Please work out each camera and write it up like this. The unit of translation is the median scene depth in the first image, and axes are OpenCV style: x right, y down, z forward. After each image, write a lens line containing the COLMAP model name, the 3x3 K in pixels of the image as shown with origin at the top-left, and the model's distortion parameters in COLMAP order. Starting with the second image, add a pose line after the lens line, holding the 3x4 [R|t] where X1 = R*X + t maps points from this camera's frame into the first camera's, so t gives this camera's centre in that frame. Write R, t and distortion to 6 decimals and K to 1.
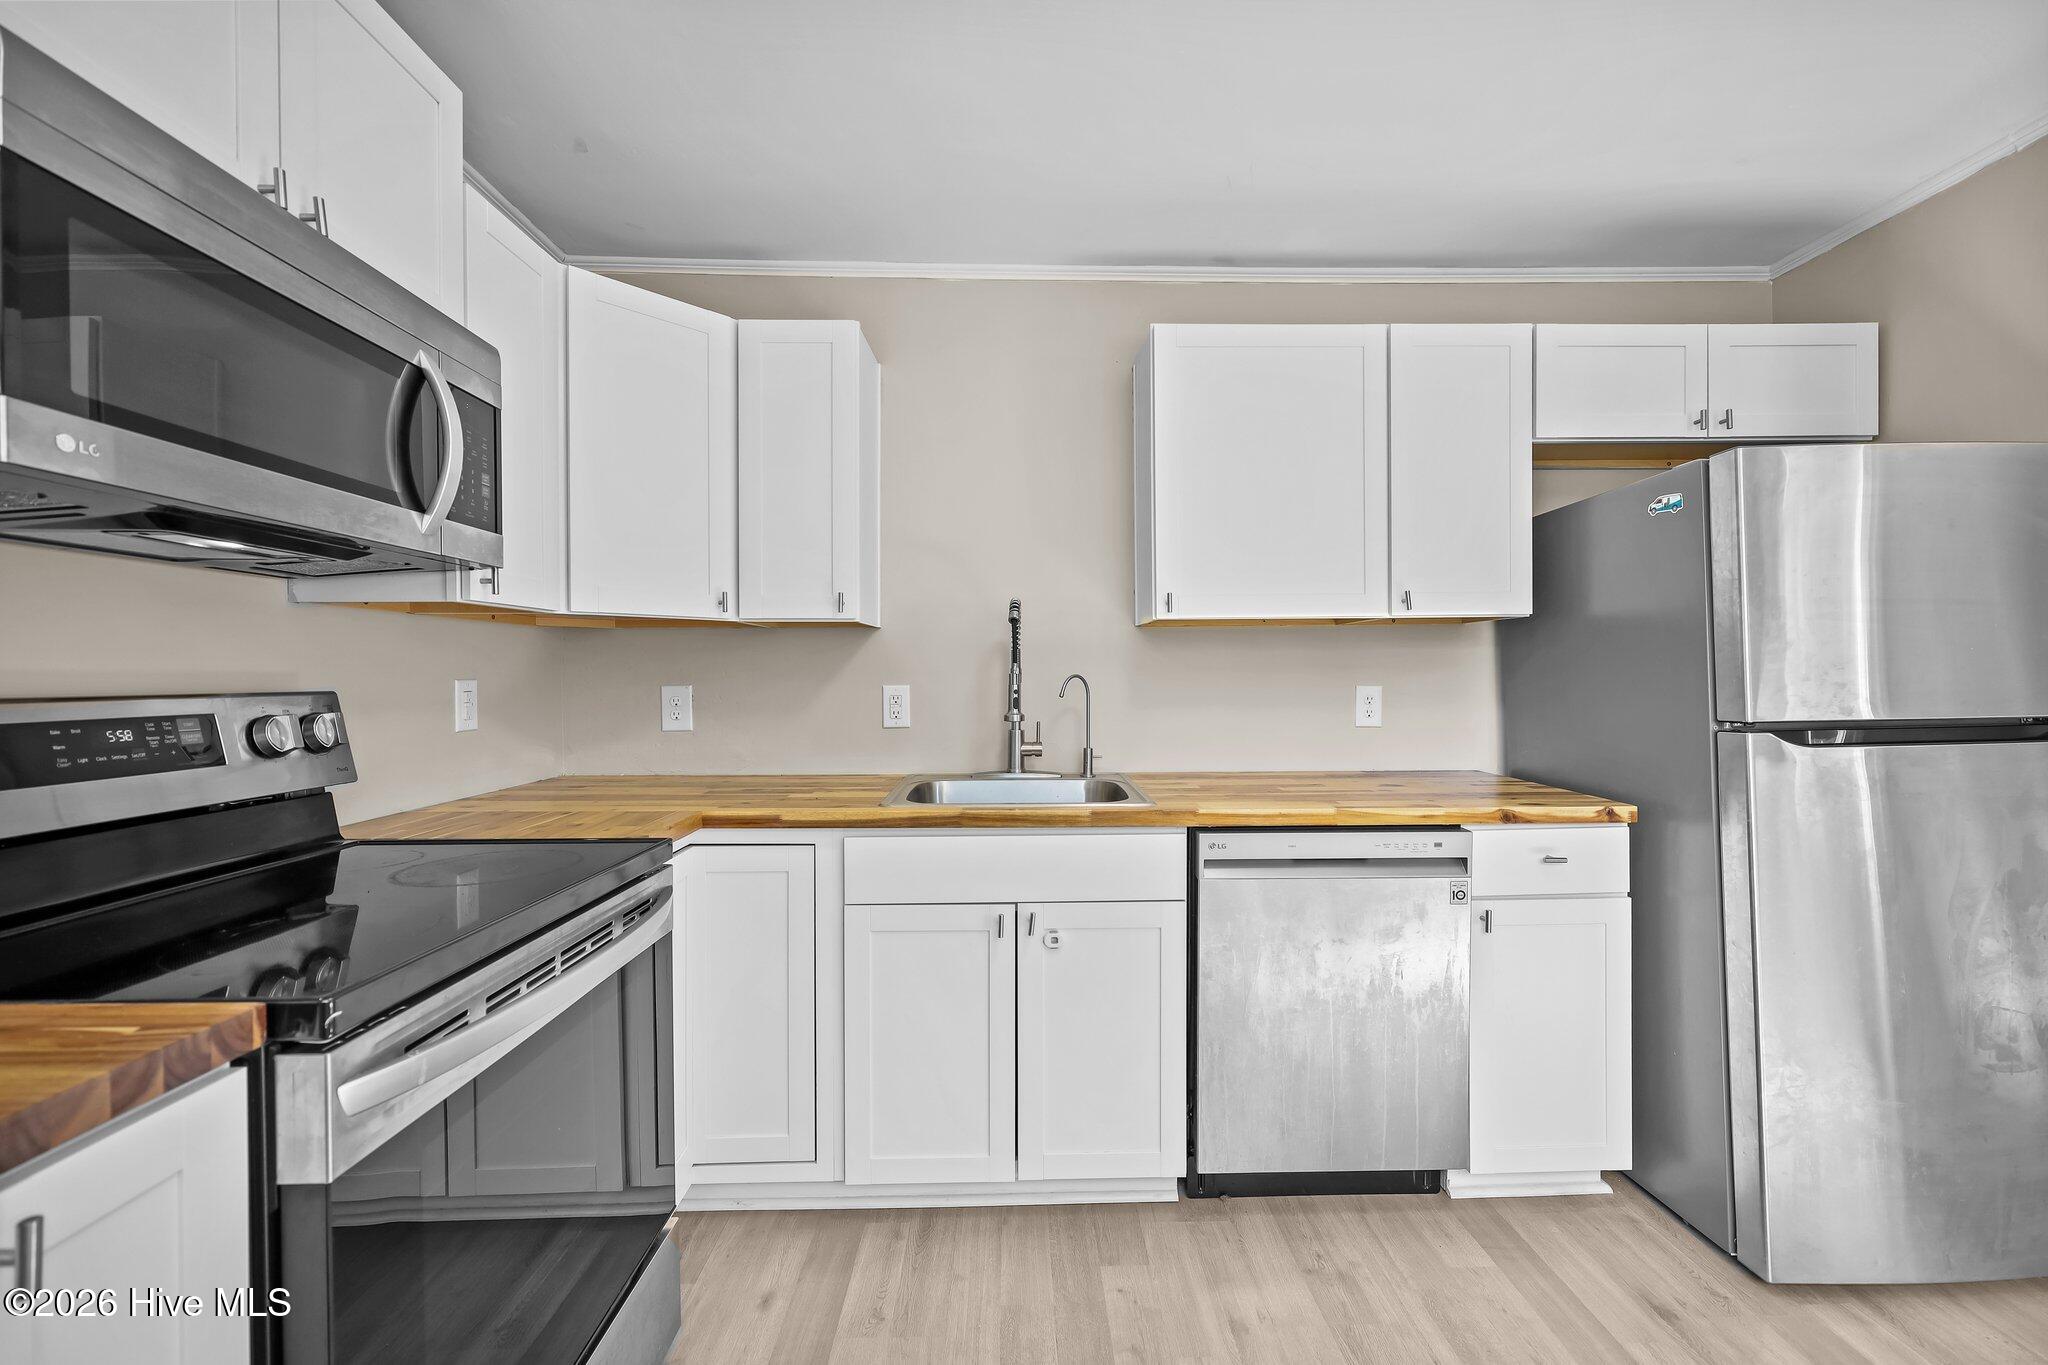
lens RADIAL K [[827.7, 0, 1028.0], [0, 827.7, 676.5], [0, 0, 1]] dist [0.002027, 0.000073]
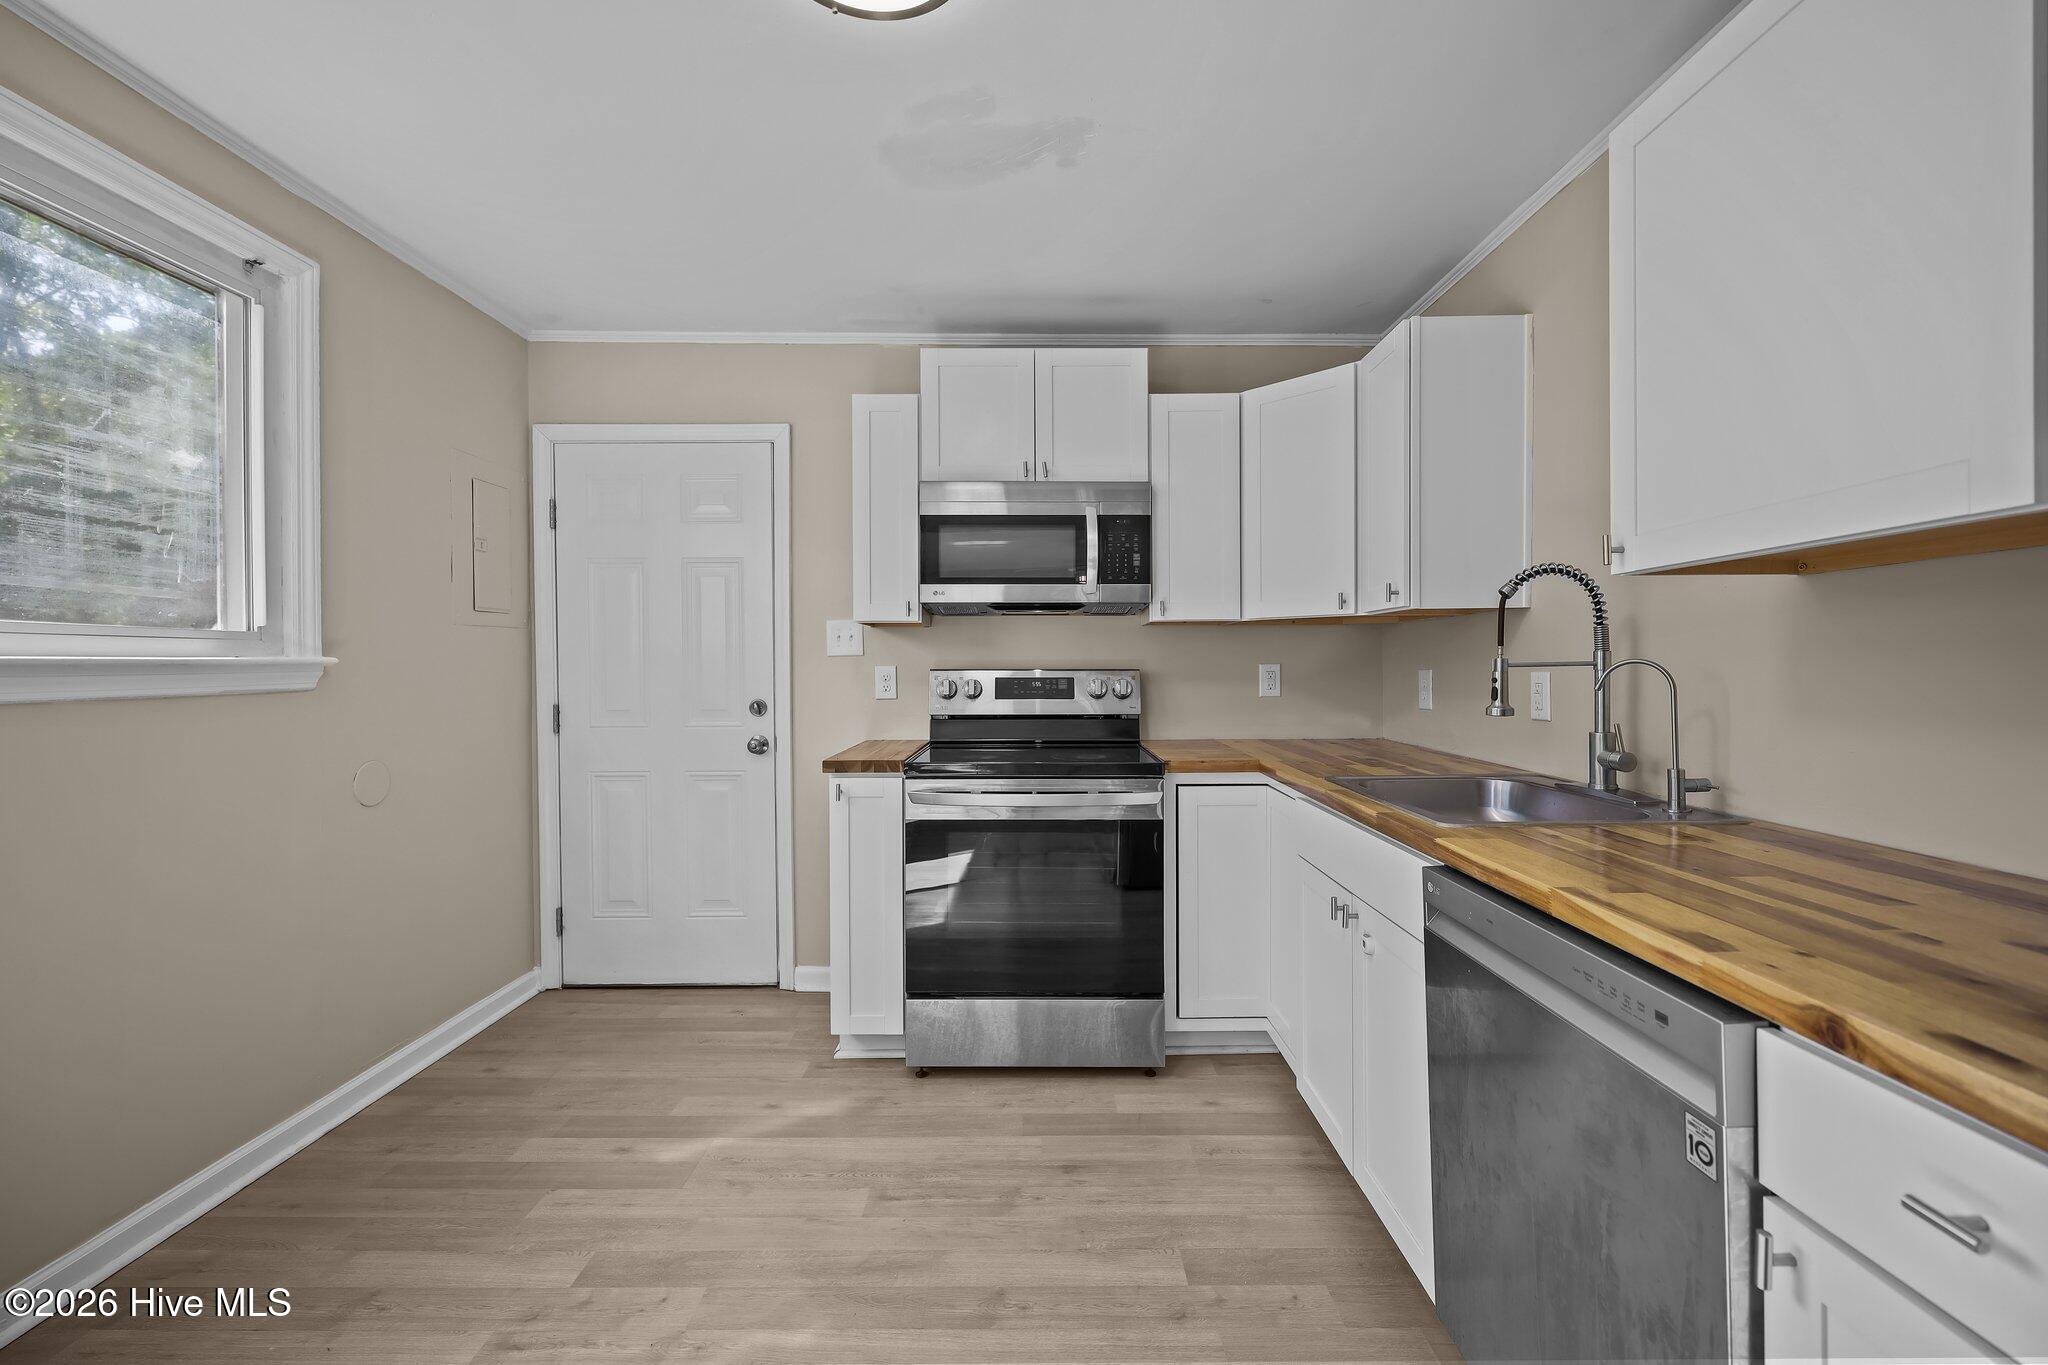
lens RADIAL K [[822.5, 0, 1038.0], [0, 822.5, 670.3], [0, 0, 1]] dist [-0.000680, -0.000141]
pose [[-0.018096, 0.010142, -0.999785, 0.960155], [-0.000498, 0.999948, 0.010152, 0.000257], [0.999836, 0.000682, -0.018090, 0.644982]]
